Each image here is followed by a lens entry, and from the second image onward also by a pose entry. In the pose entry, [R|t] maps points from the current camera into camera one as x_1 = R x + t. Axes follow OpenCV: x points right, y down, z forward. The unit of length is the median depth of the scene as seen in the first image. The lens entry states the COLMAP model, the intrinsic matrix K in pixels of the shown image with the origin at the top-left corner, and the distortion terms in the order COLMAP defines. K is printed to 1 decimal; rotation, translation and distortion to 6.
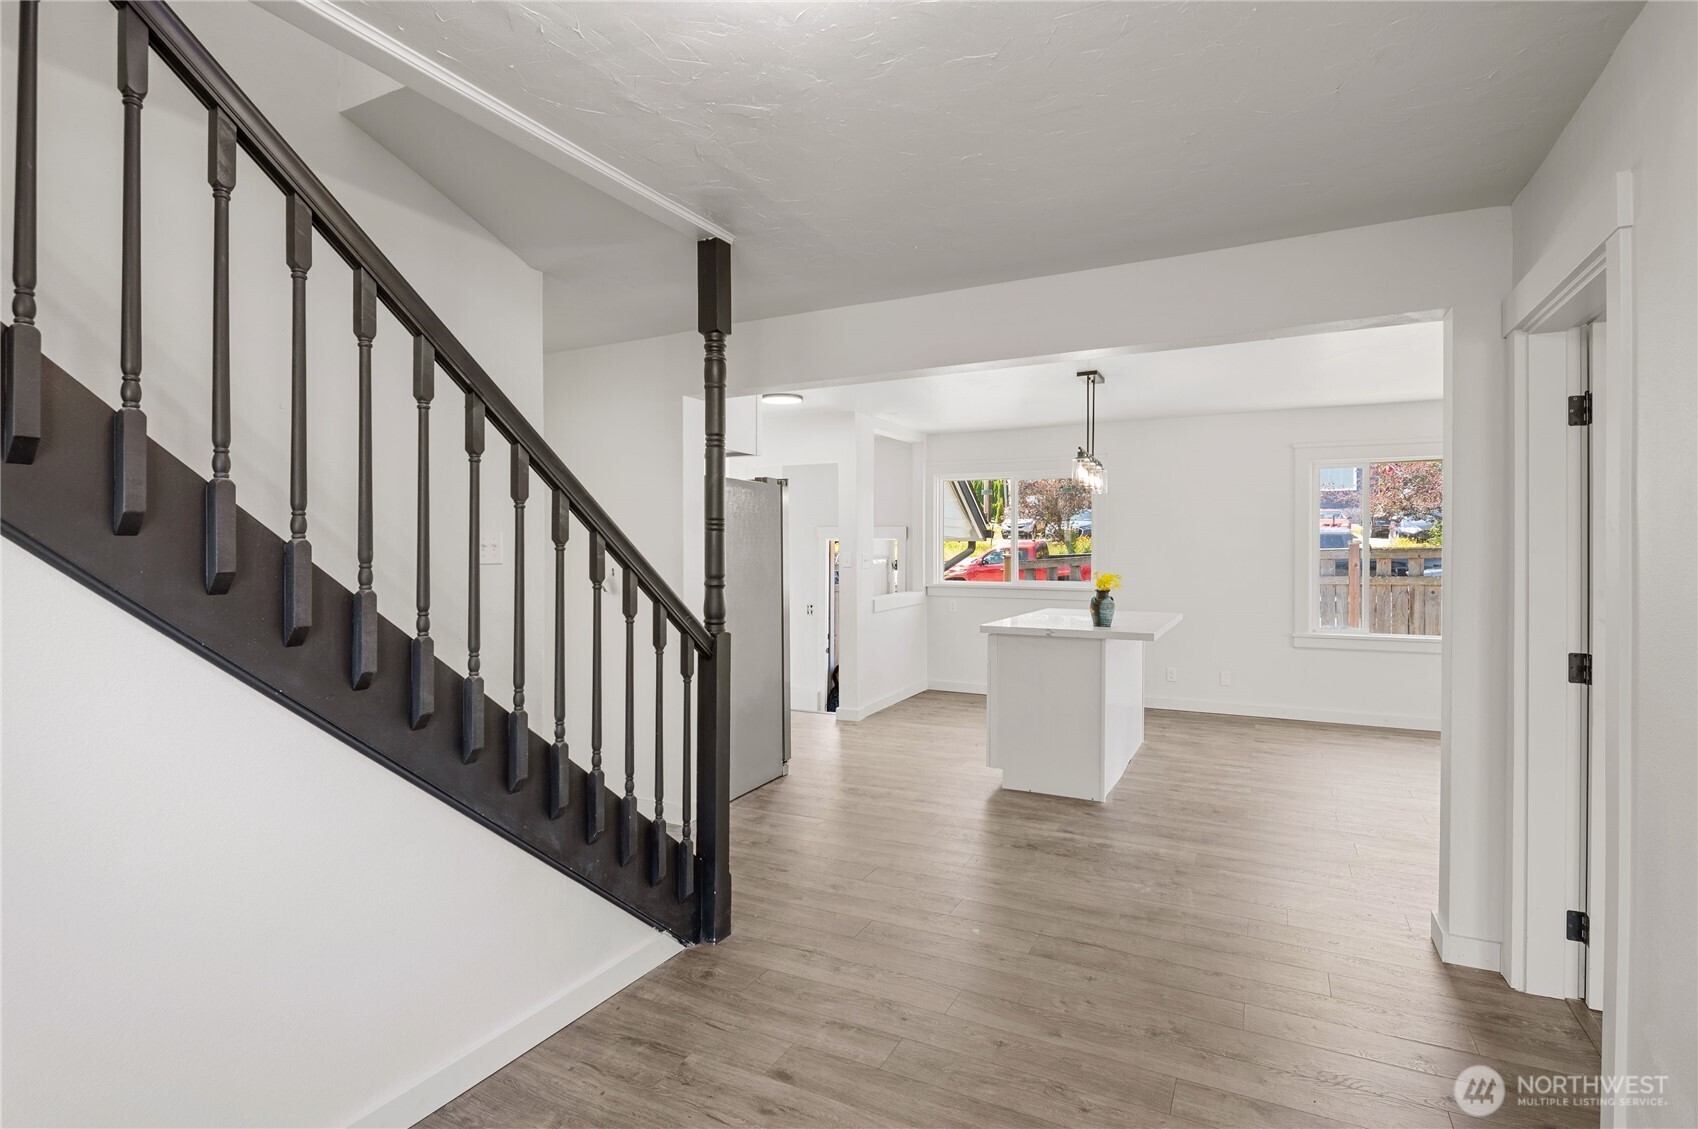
lens RADIAL K [[825.0, 0, 846.0], [0, 825.0, 562.0], [0, 0, 1]] dist [-0.001465, -0.000457]
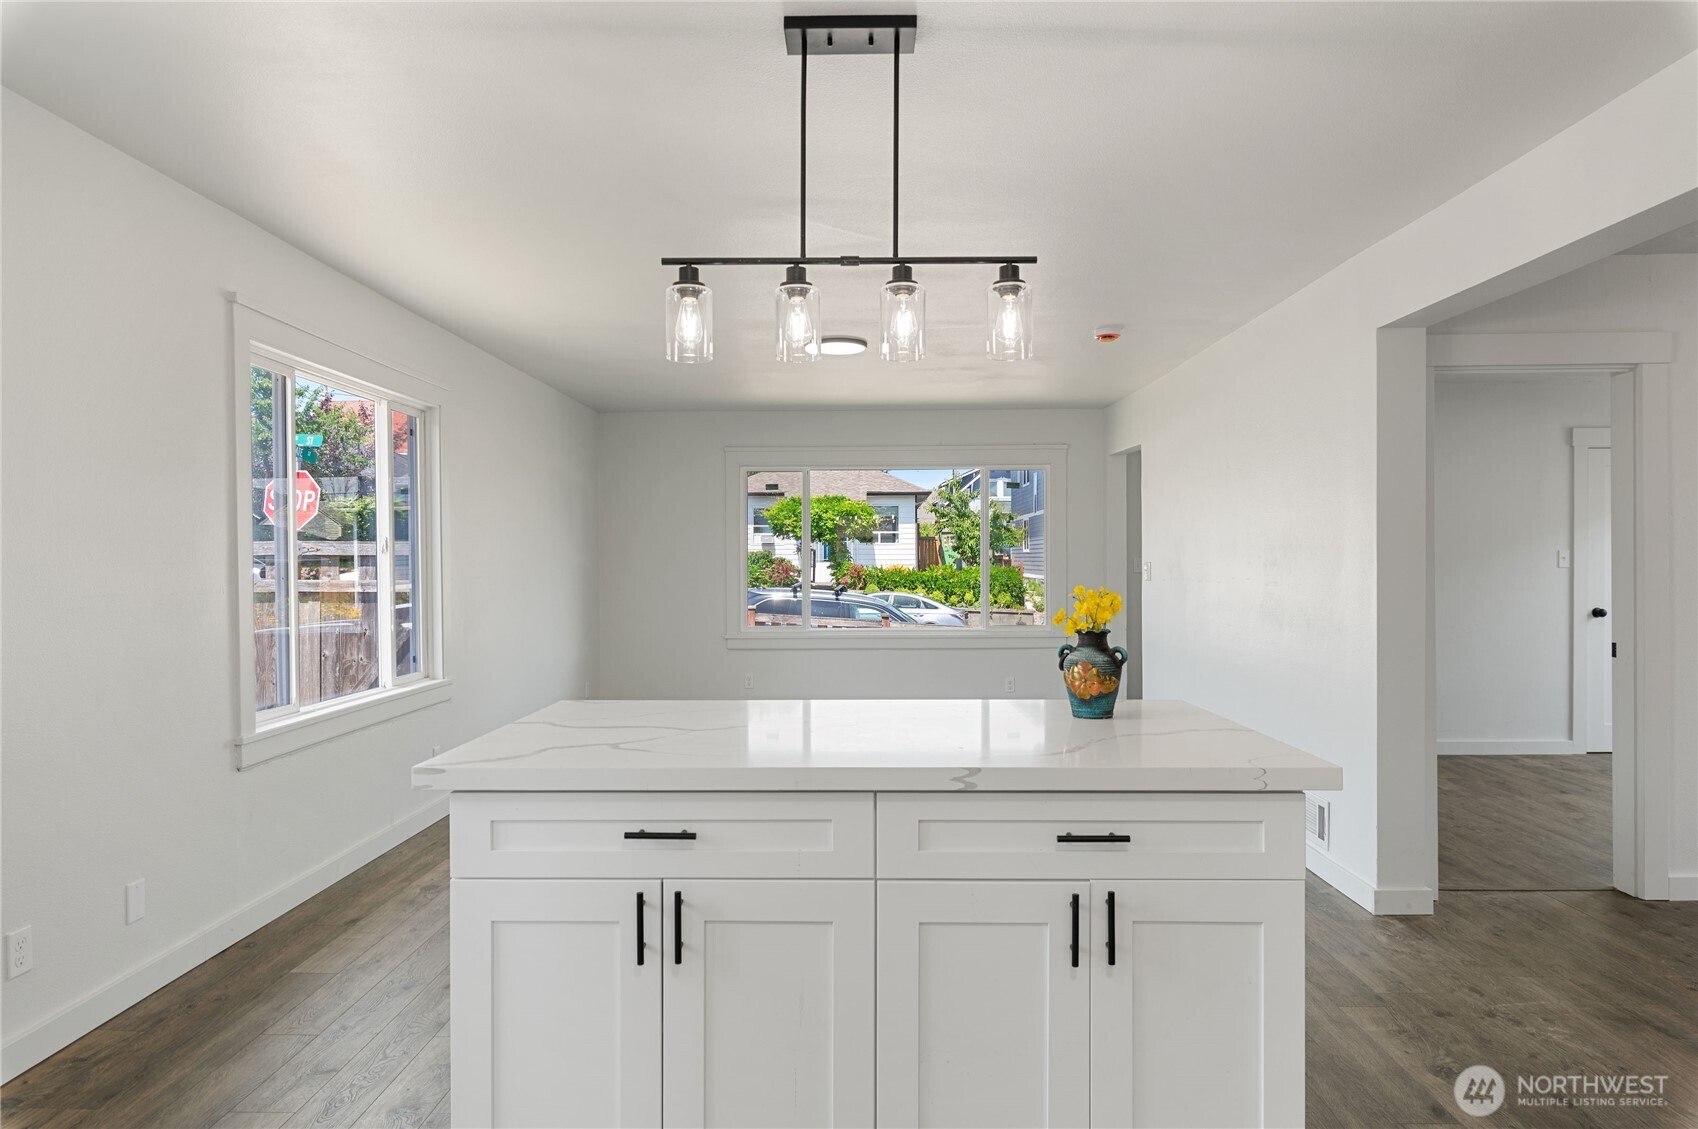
lens RADIAL K [[1042.1, 0, 849.0], [0, 1042.1, 564.5], [0, 0, 1]] dist [0.000374, -0.000662]
pose [[-0.443868, -0.003785, 0.896084, -0.094836], [0.007254, 0.999943, 0.007818, -0.004857], [-0.896063, 0.009970, -0.443816, 1.145581]]
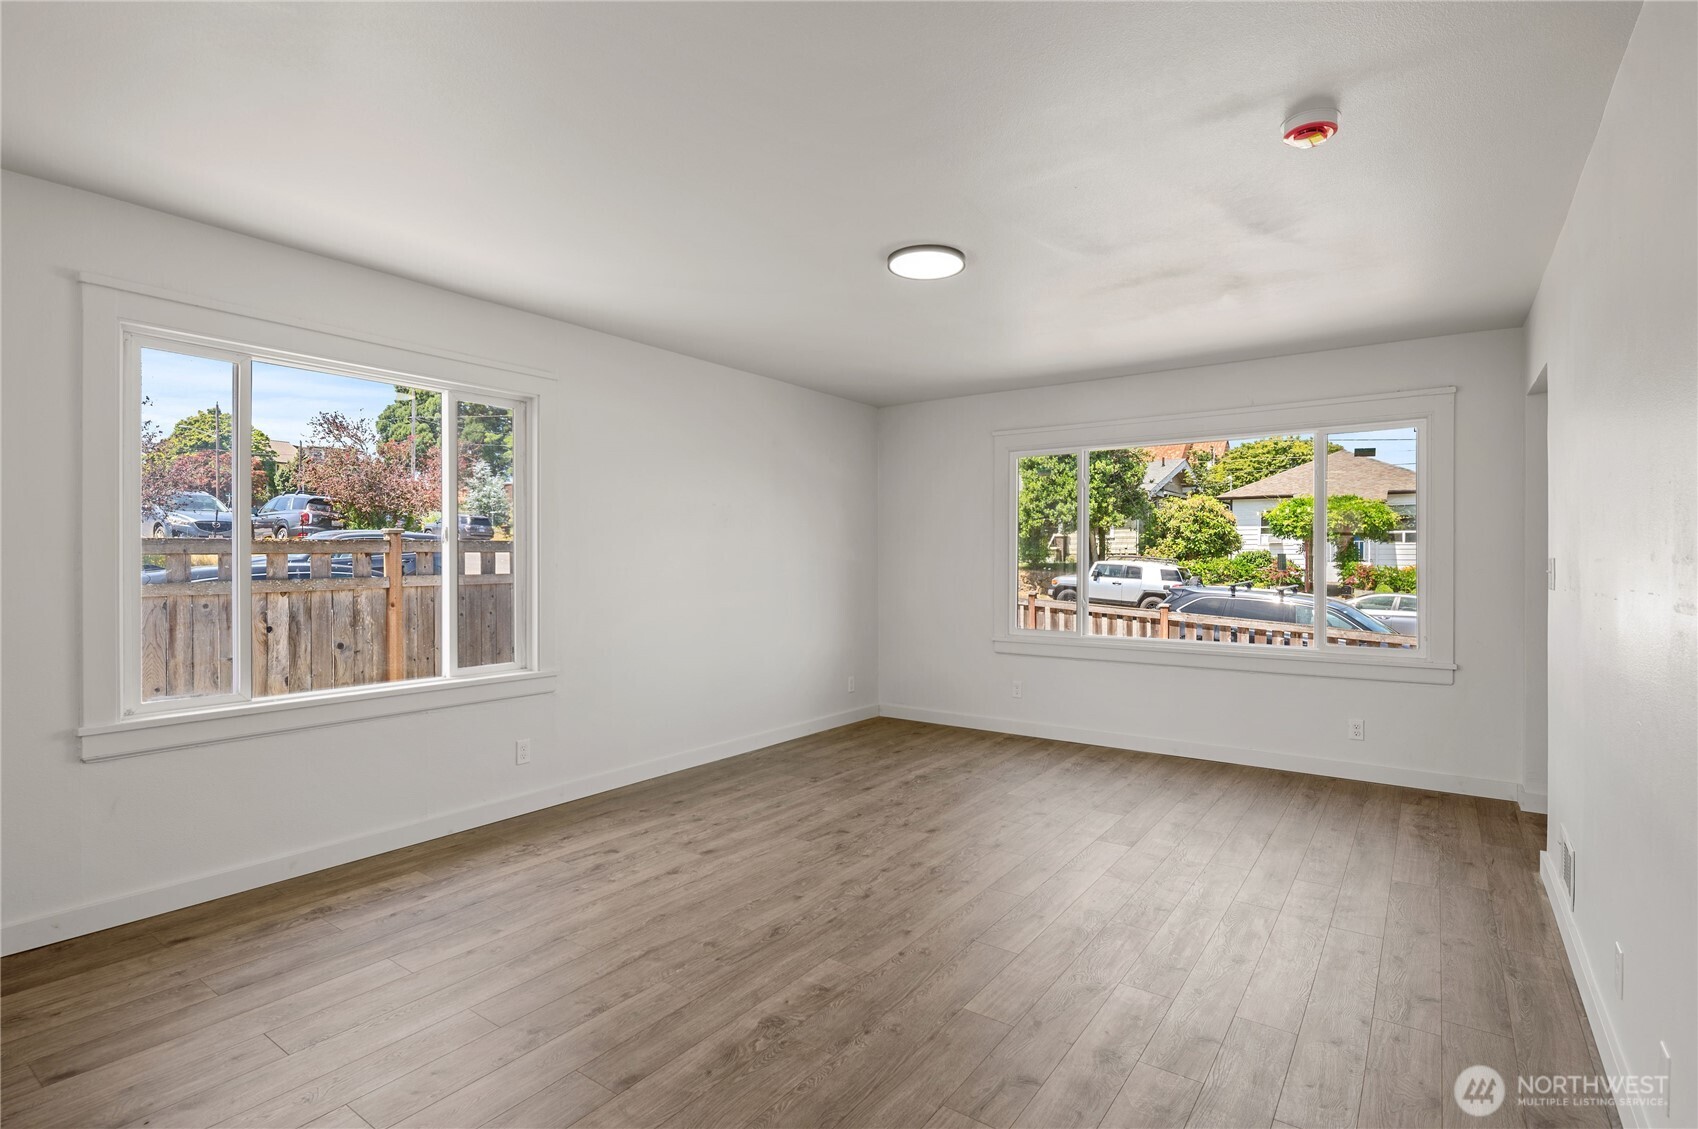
lens RADIAL K [[825.0, 0, 846.0], [0, 825.0, 562.0], [0, 0, 1]] dist [-0.001465, -0.000457]
pose [[0.146114, -0.004042, 0.989259, 0.227818], [0.002883, 0.999989, 0.003660, 0.003423], [-0.989264, 0.002317, 0.146124, 0.670276]]
